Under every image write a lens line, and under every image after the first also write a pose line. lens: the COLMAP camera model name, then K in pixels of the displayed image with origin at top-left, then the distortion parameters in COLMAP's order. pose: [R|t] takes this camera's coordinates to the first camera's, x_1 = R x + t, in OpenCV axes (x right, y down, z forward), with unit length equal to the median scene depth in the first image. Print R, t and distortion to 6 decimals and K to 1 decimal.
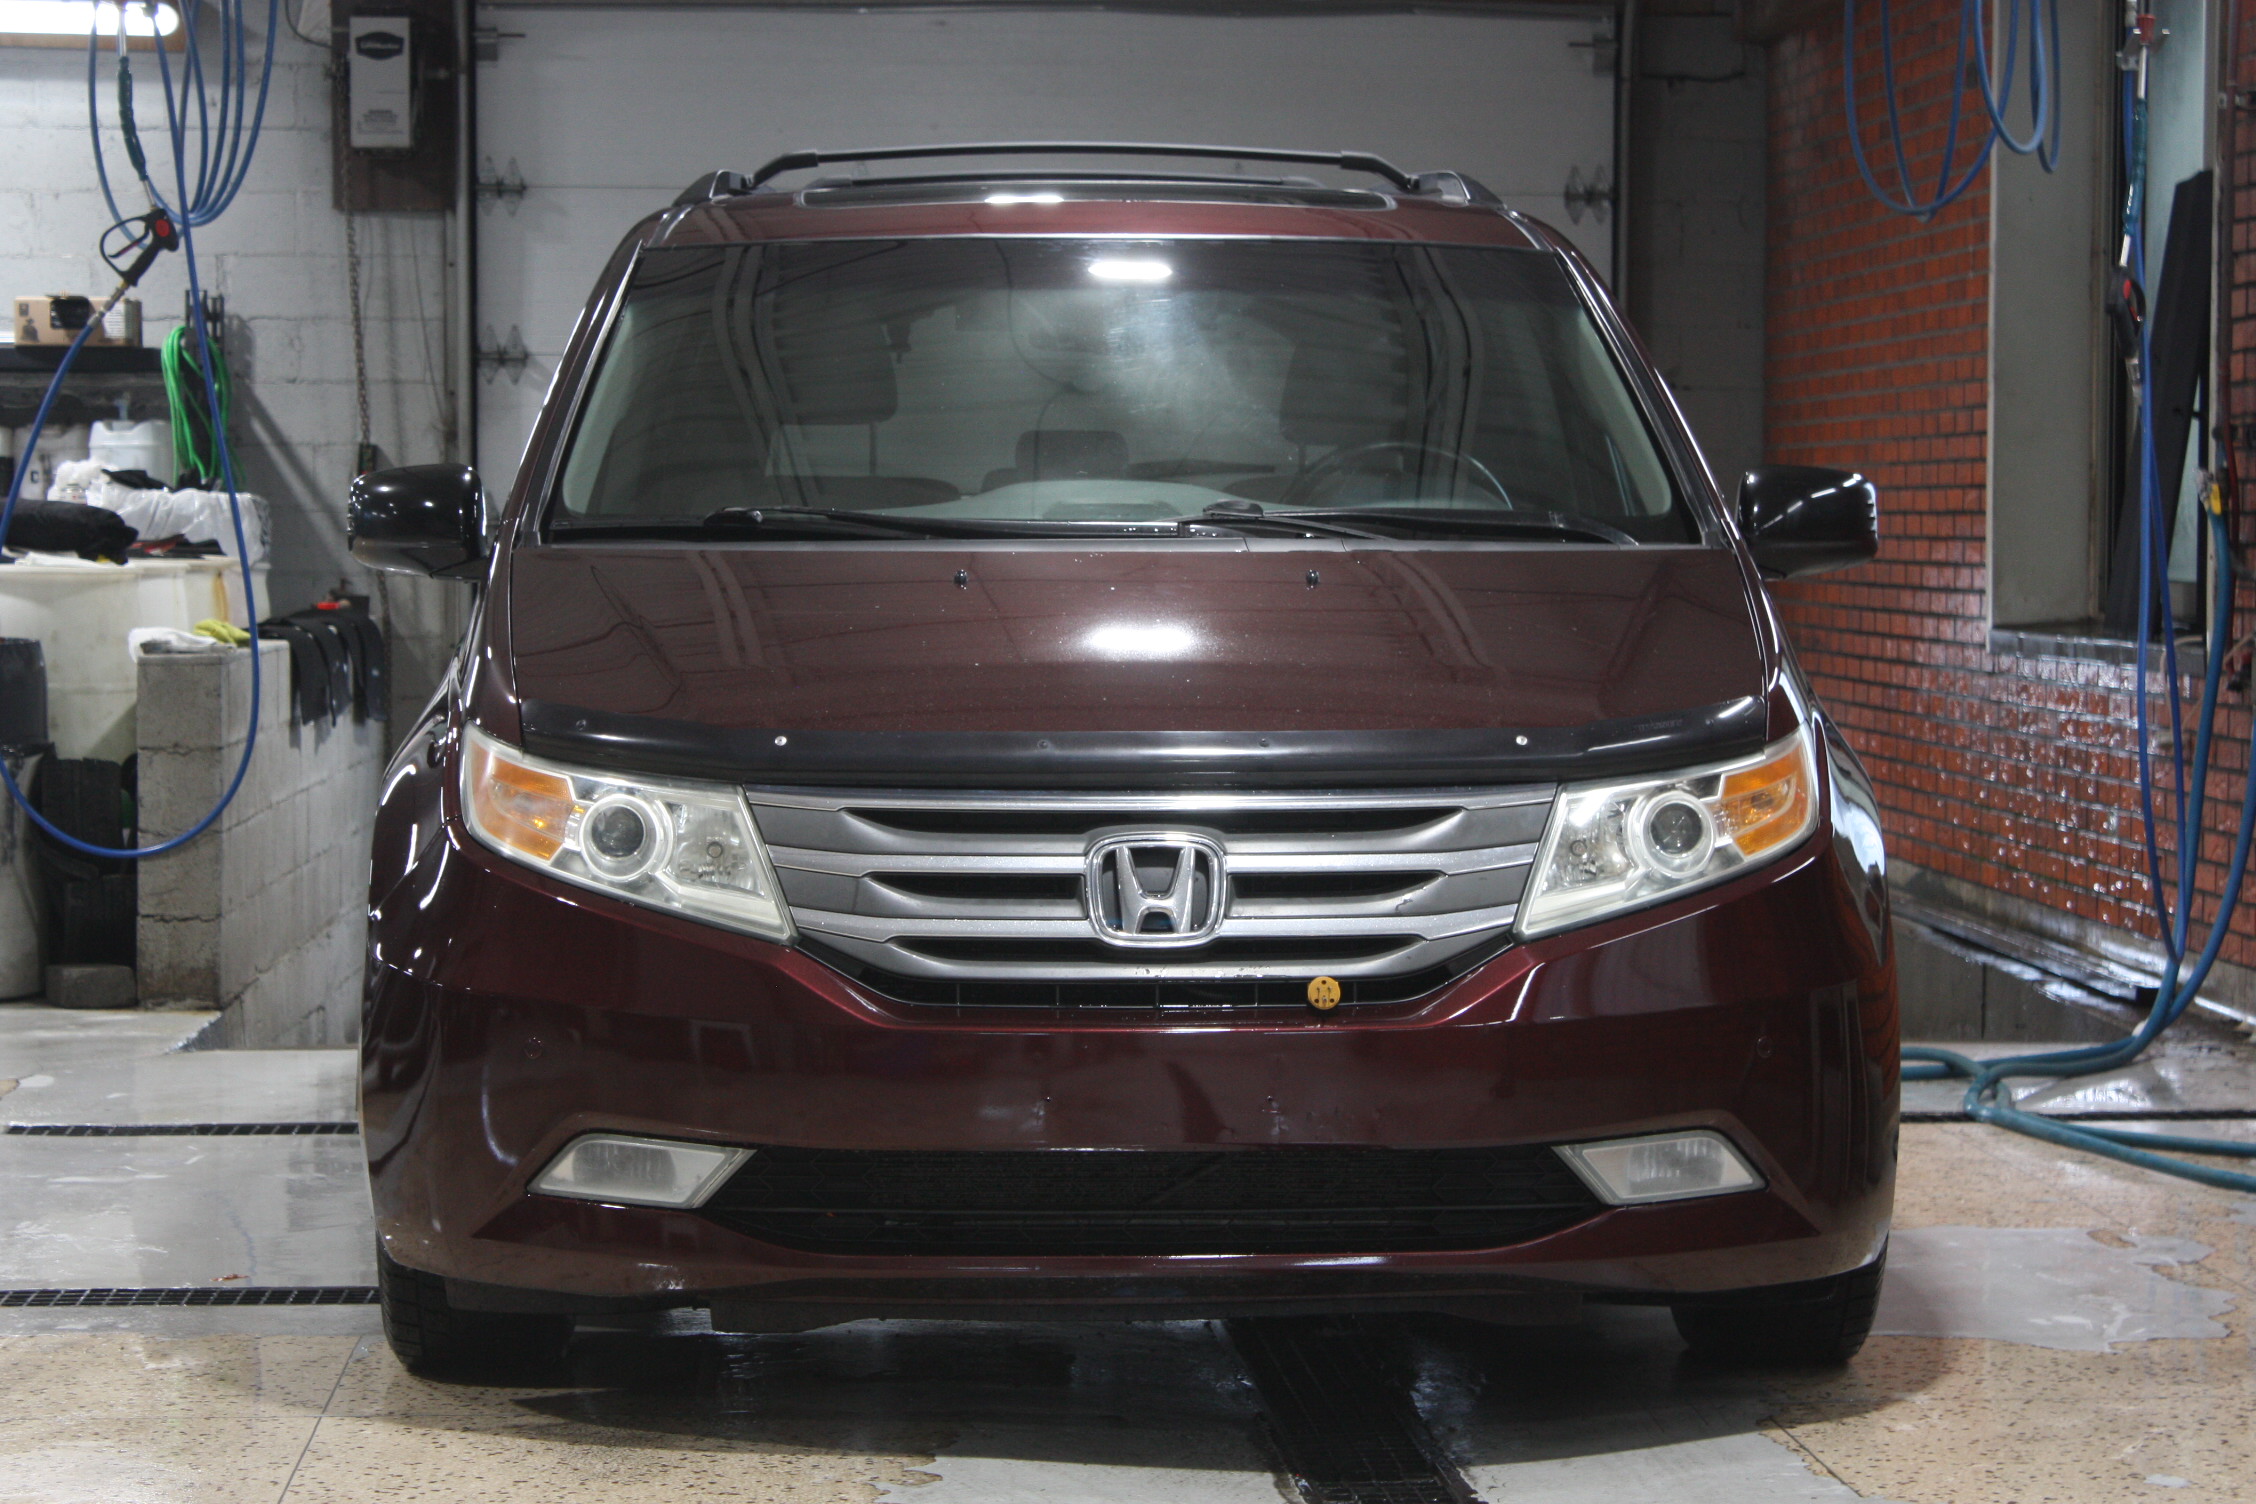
lens RADIAL K [[5734.8, 0, 1127.8], [0, 5734.8, 747.9], [0, 0, 1]] dist [0.178510, 0.000000]
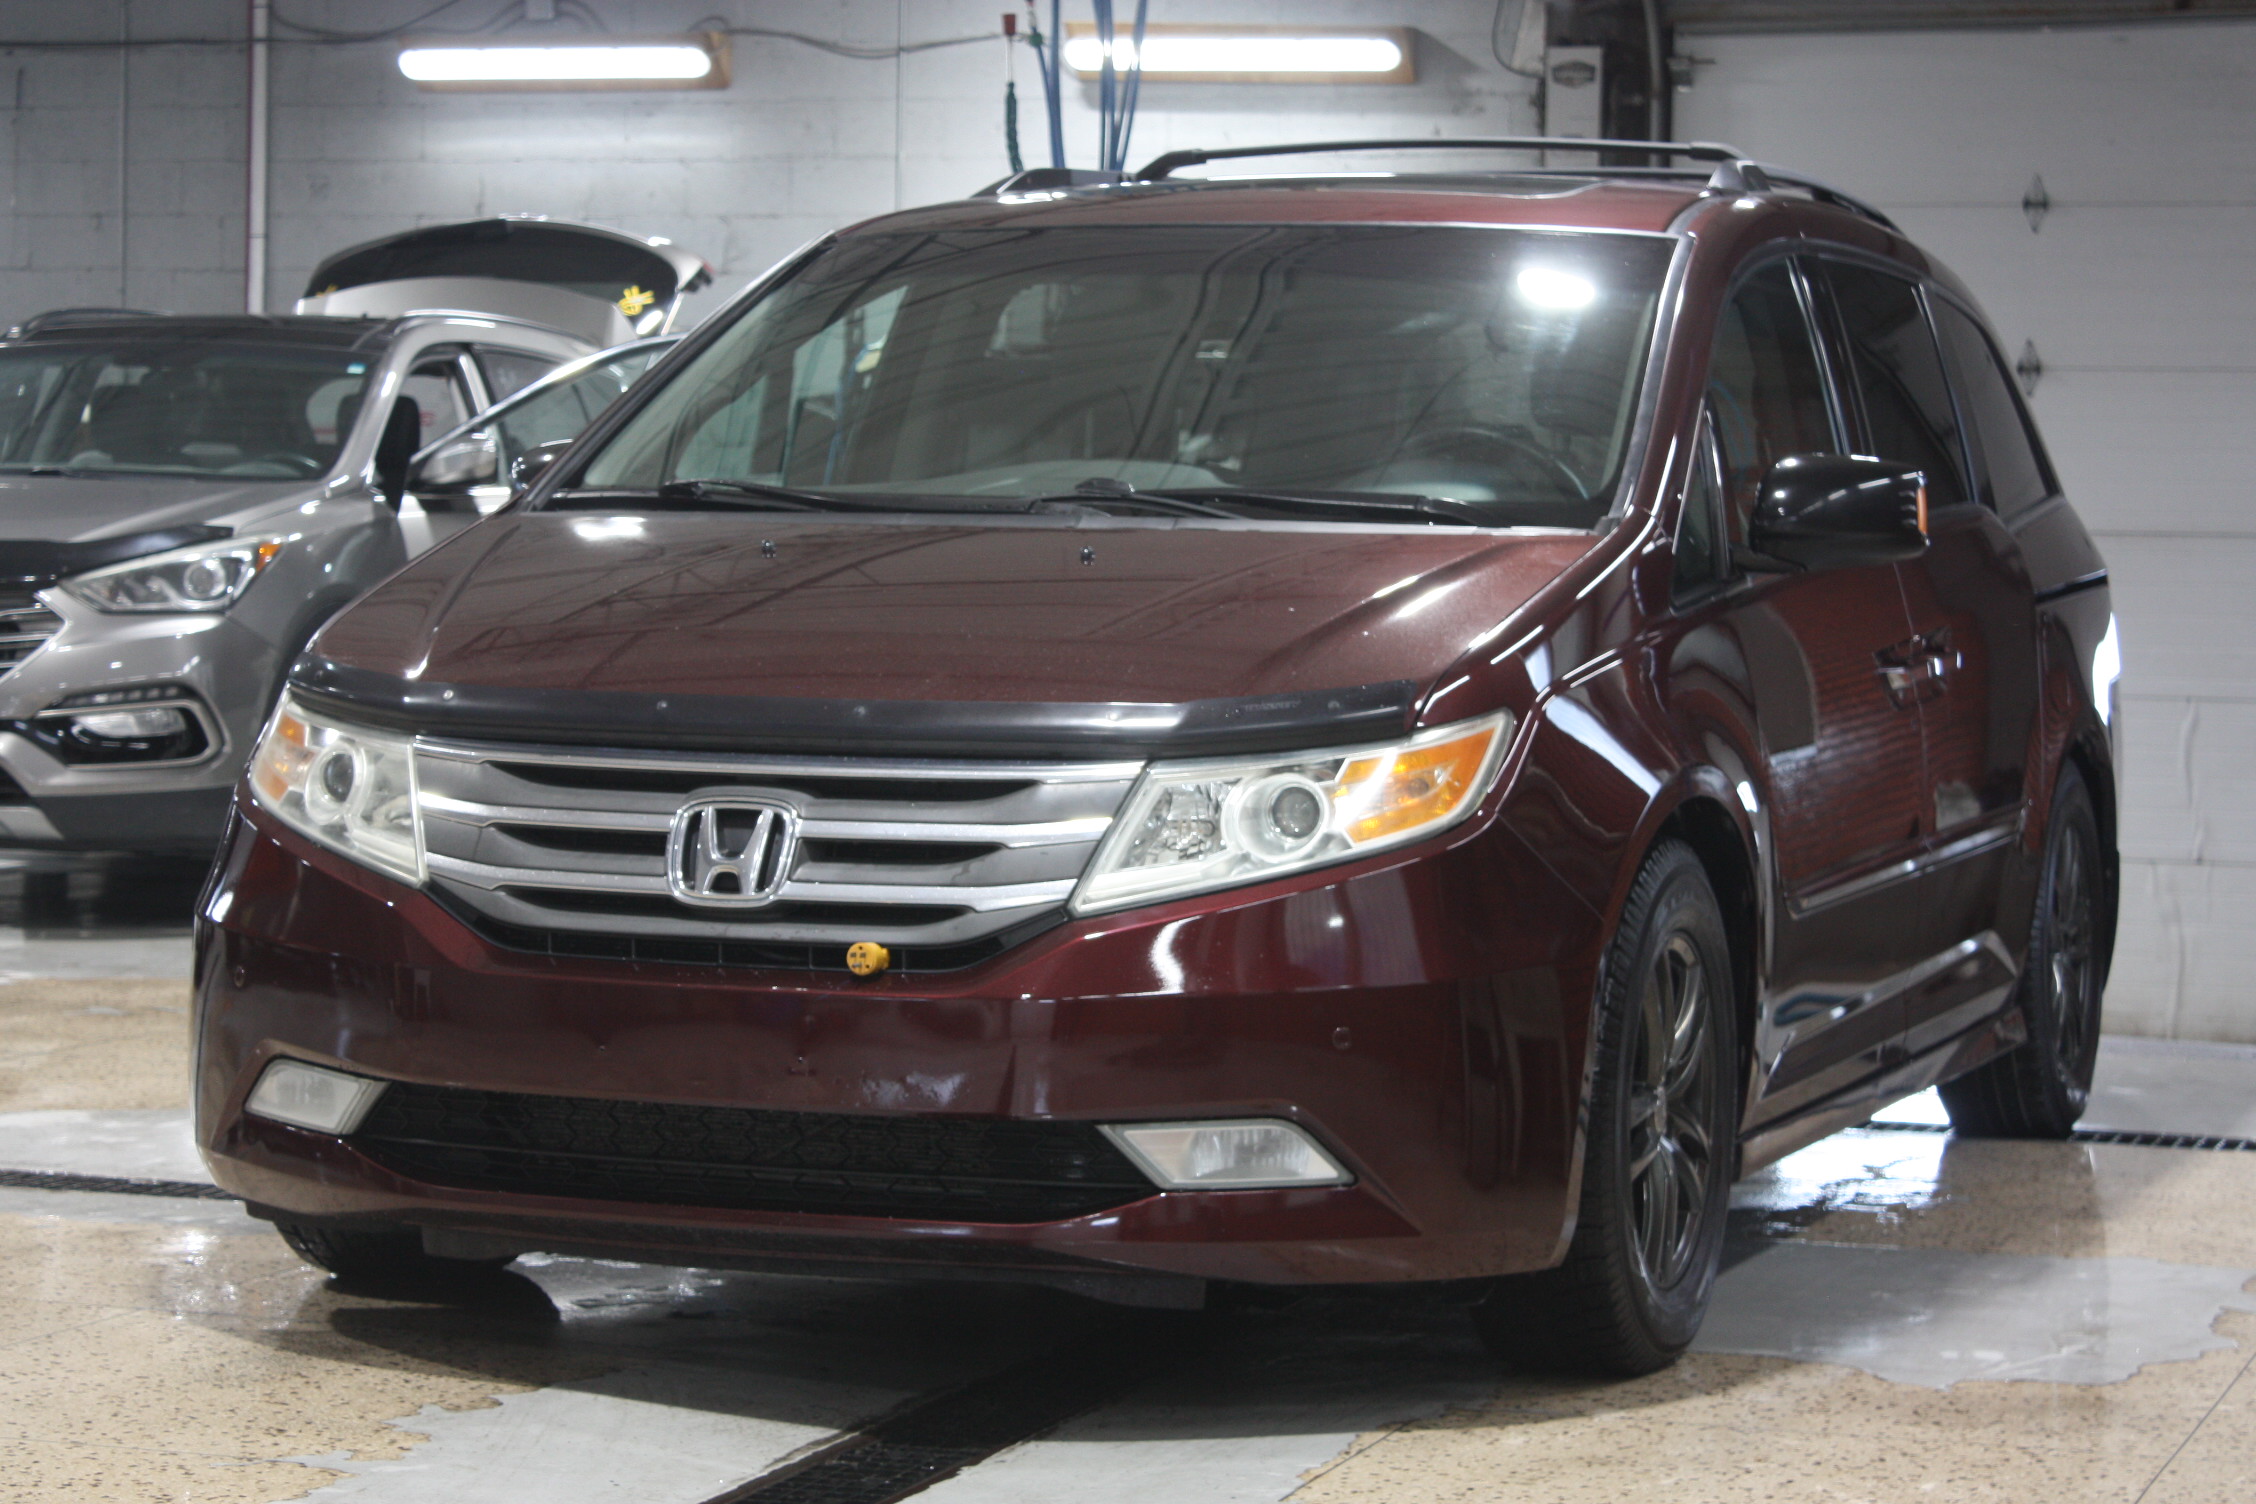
lens RADIAL K [[5305.8, 0, 1128.3], [0, 5305.8, 754.2], [0, 0, 1]] dist [0.036329, 0.000000]
pose [[0.916730, 0.032256, -0.398203, 0.439553], [-0.032140, 0.999459, 0.006969, -0.001210], [0.398212, 0.006410, 0.917271, 0.160827]]
